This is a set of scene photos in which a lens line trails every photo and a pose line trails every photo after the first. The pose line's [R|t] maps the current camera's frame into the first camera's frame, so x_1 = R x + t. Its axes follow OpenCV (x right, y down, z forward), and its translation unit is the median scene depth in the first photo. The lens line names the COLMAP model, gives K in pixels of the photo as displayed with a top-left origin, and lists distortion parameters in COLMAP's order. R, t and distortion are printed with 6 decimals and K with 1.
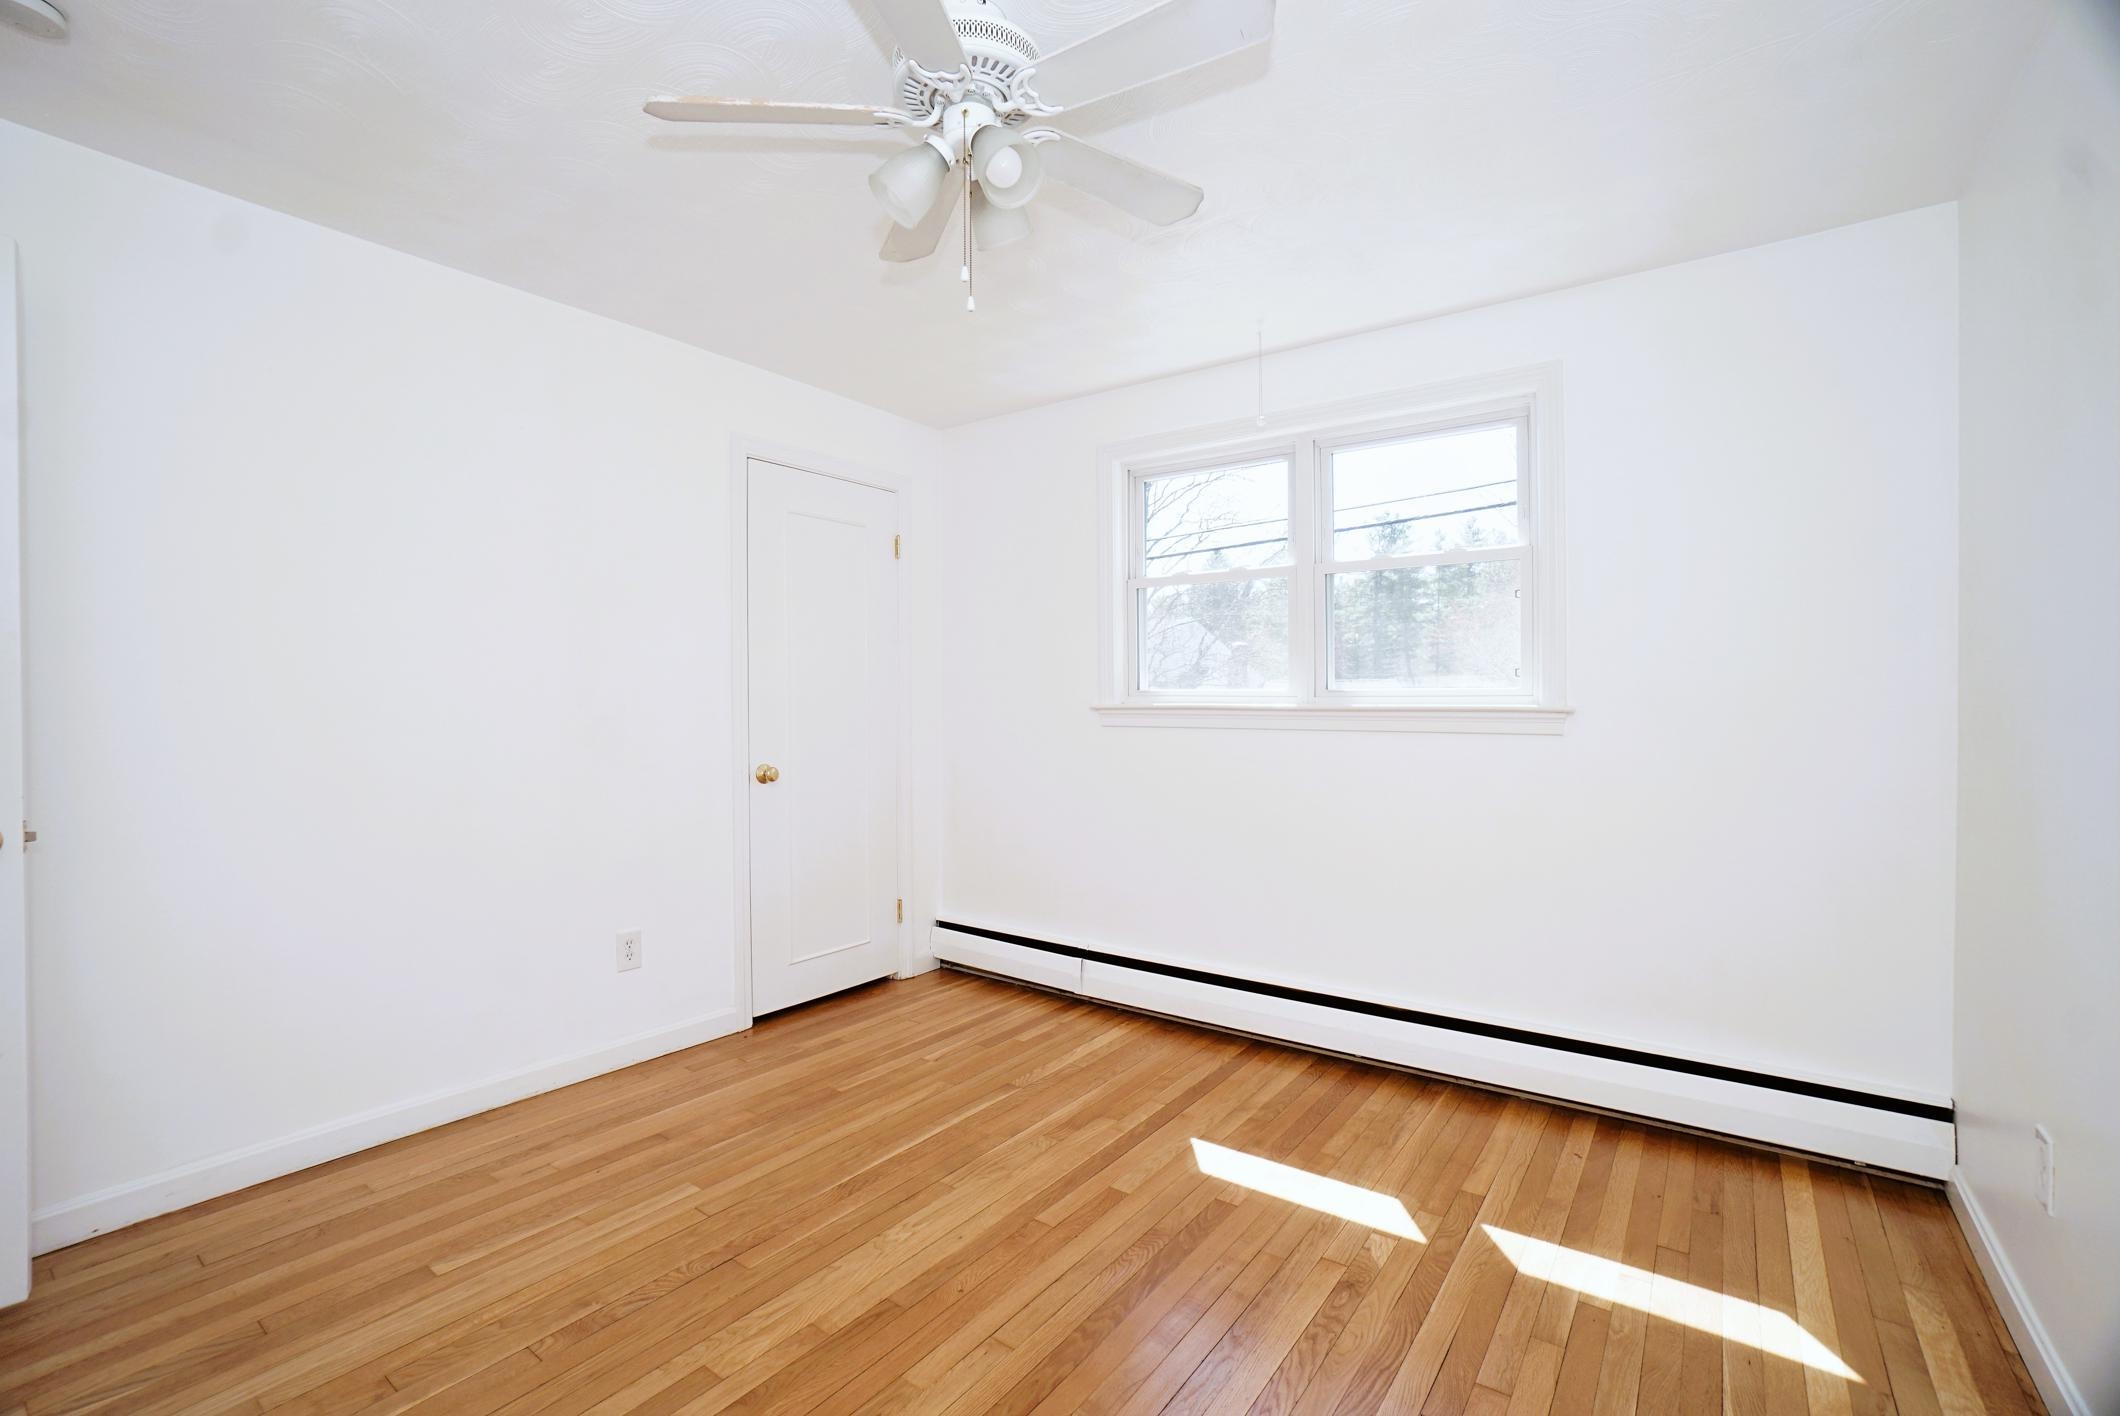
lens RADIAL K [[934.9, 0, 1048.4], [0, 934.9, 705.7], [0, 0, 1]] dist [-0.060961, 0.022985]
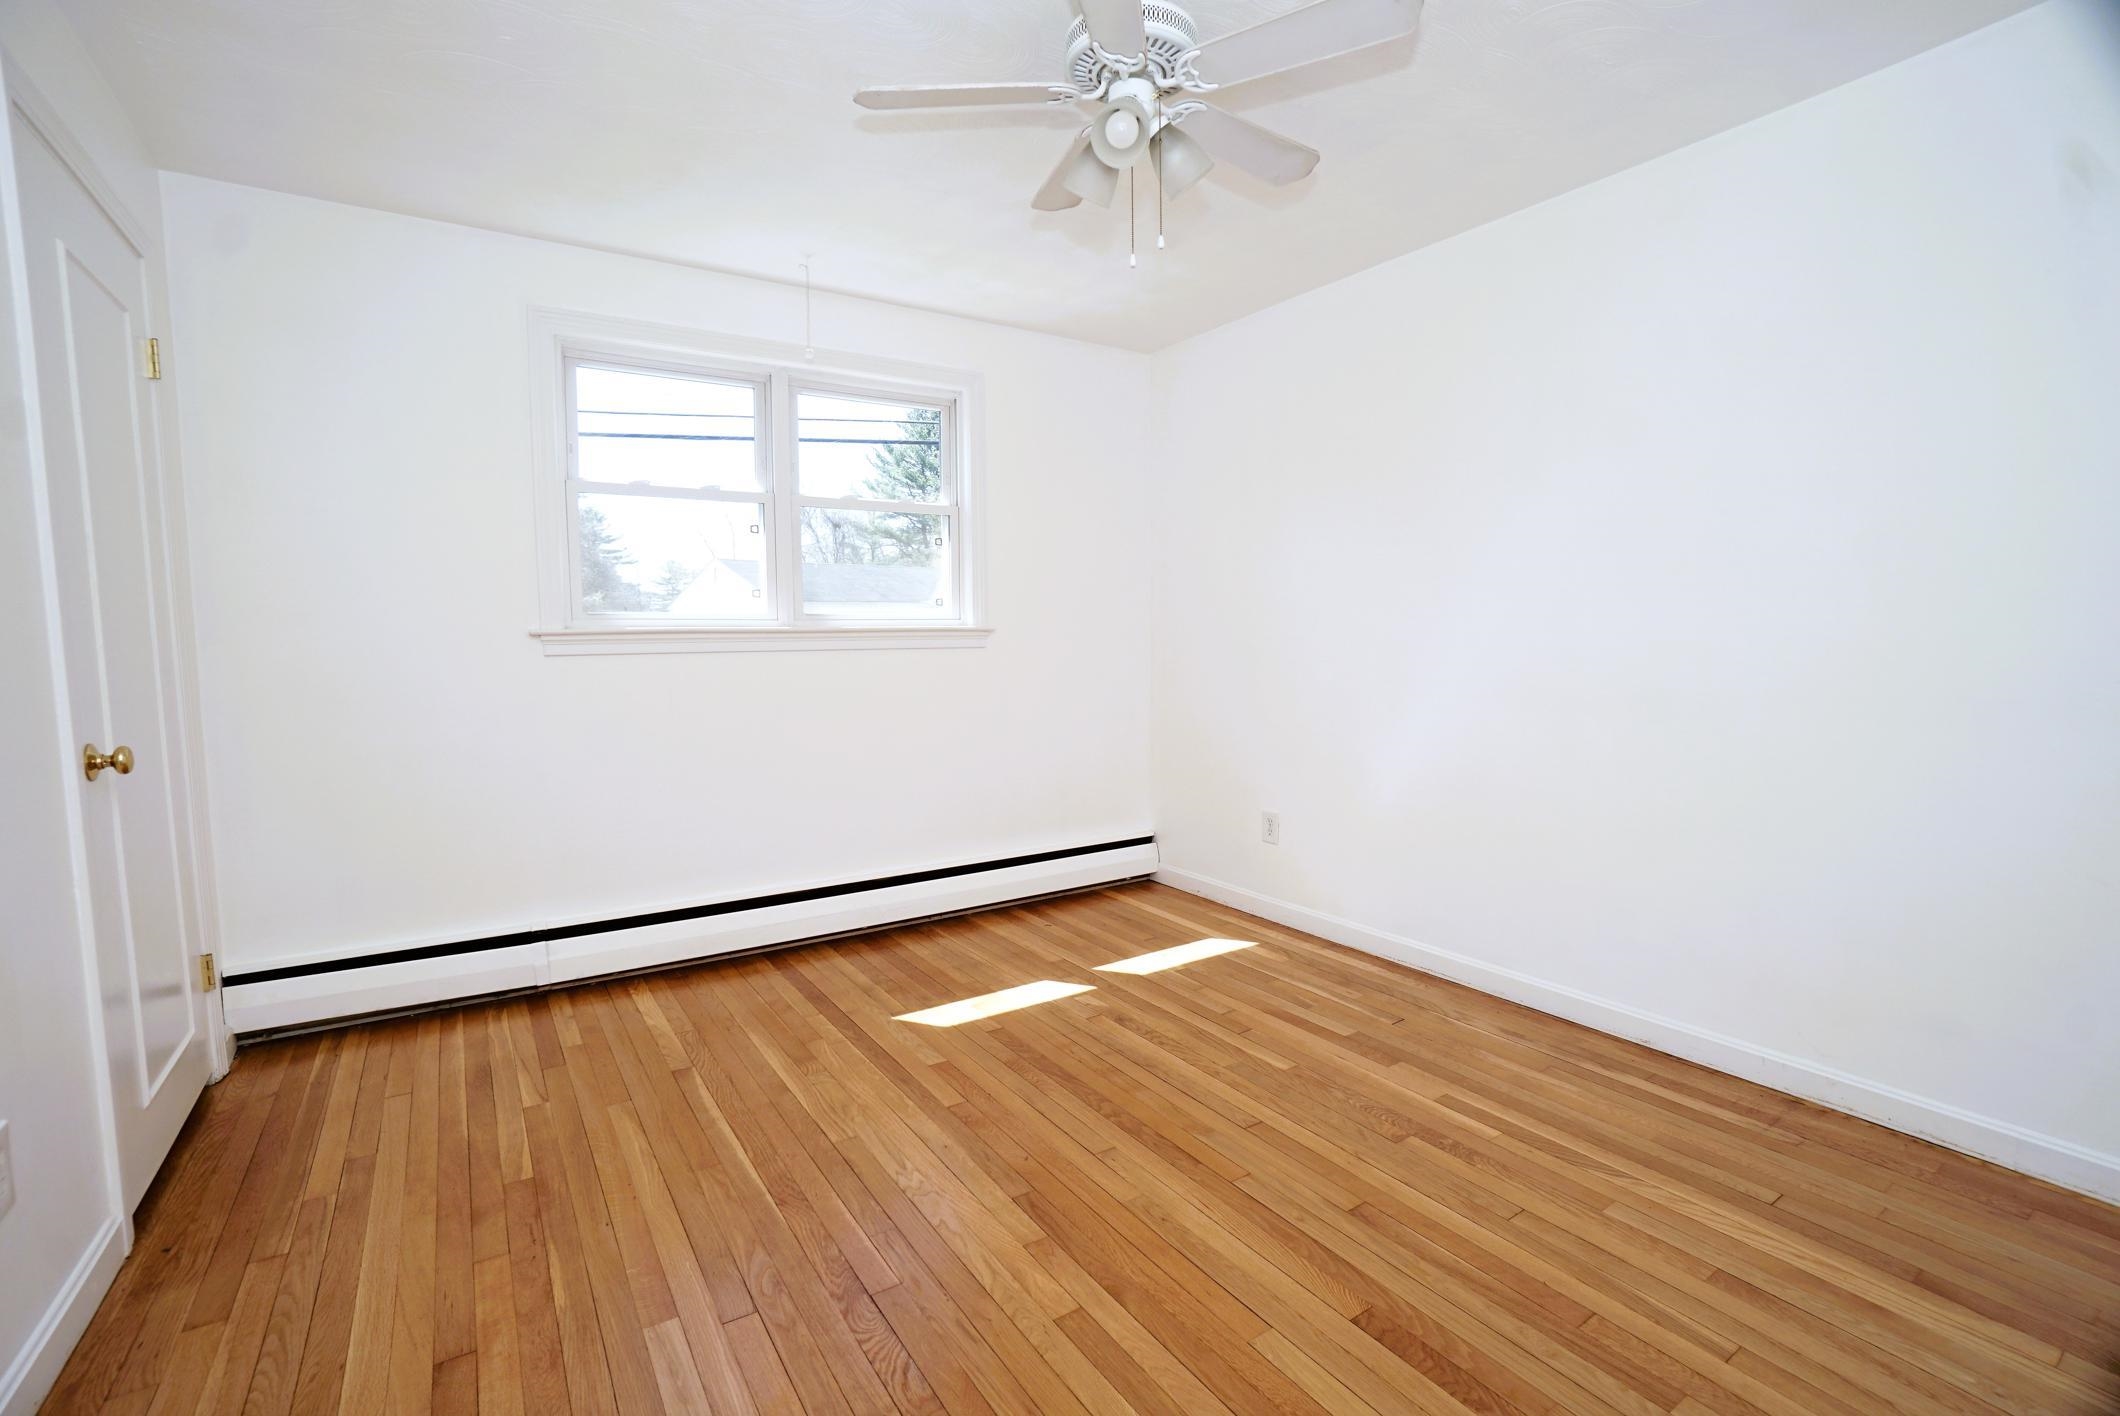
lens RADIAL K [[934.9, 0, 1048.4], [0, 934.9, 705.7], [0, 0, 1]] dist [-0.060961, 0.022985]
pose [[0.344163, -0.071684, 0.936169, -0.821463], [0.014327, 0.997366, 0.071103, 0.022236], [-0.938801, -0.011059, 0.344283, 0.466391]]
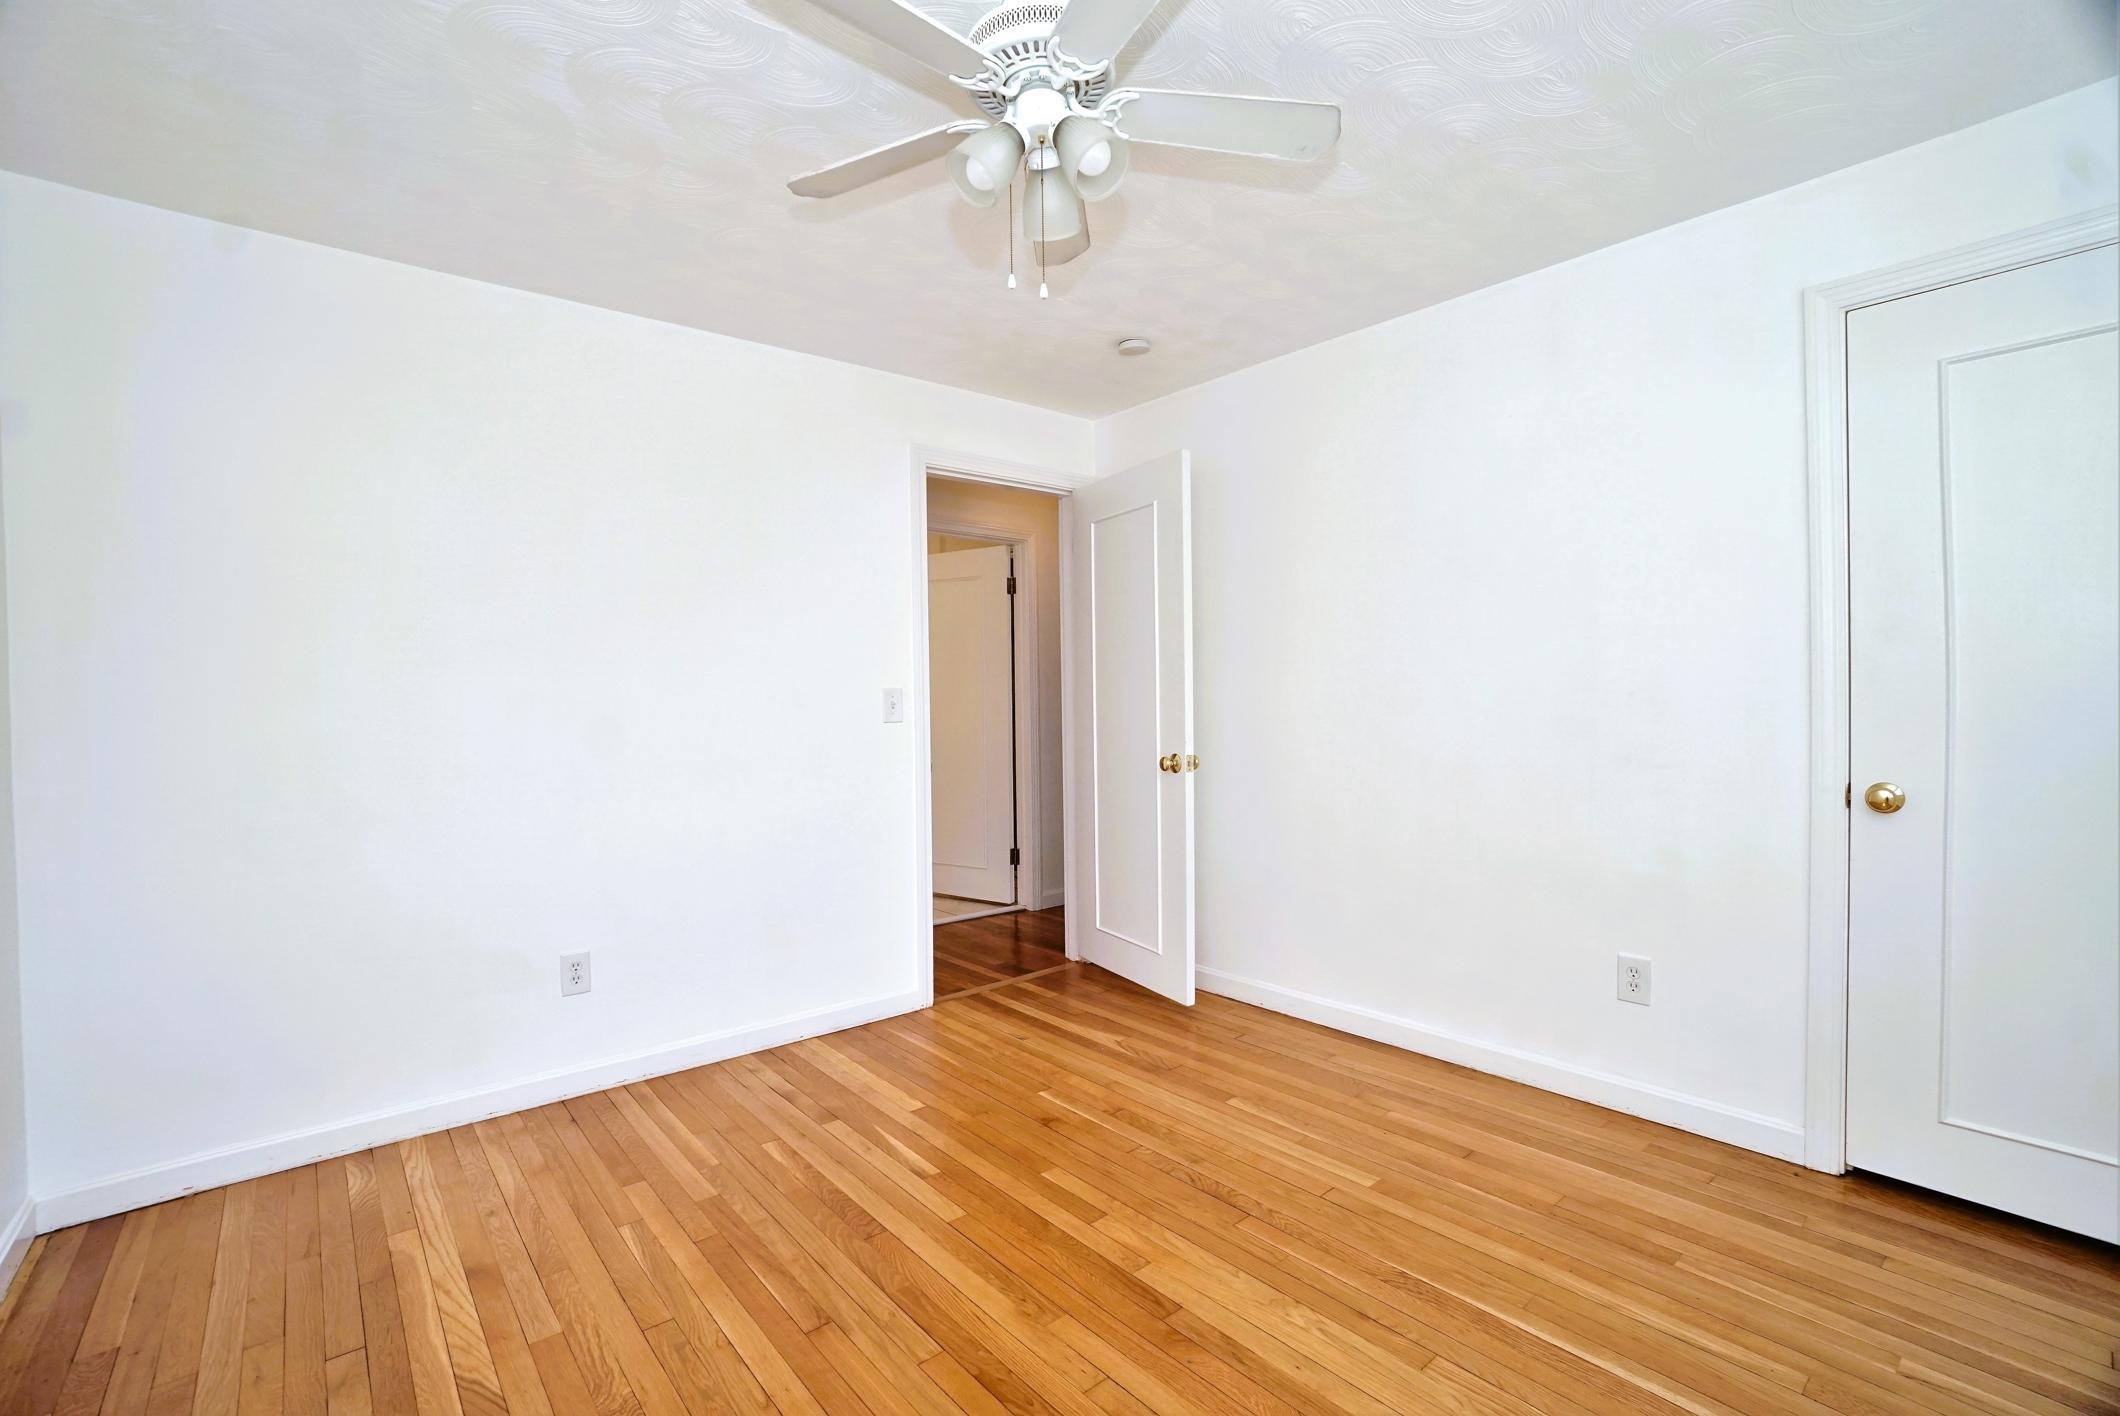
lens RADIAL K [[934.9, 0, 1048.4], [0, 934.9, 705.7], [0, 0, 1]] dist [-0.060961, 0.022985]
pose [[-0.231416, 0.008187, -0.972821, 0.599064], [0.005227, 0.999961, 0.007173, 0.004099], [0.972841, -0.003425, -0.231449, 0.825392]]
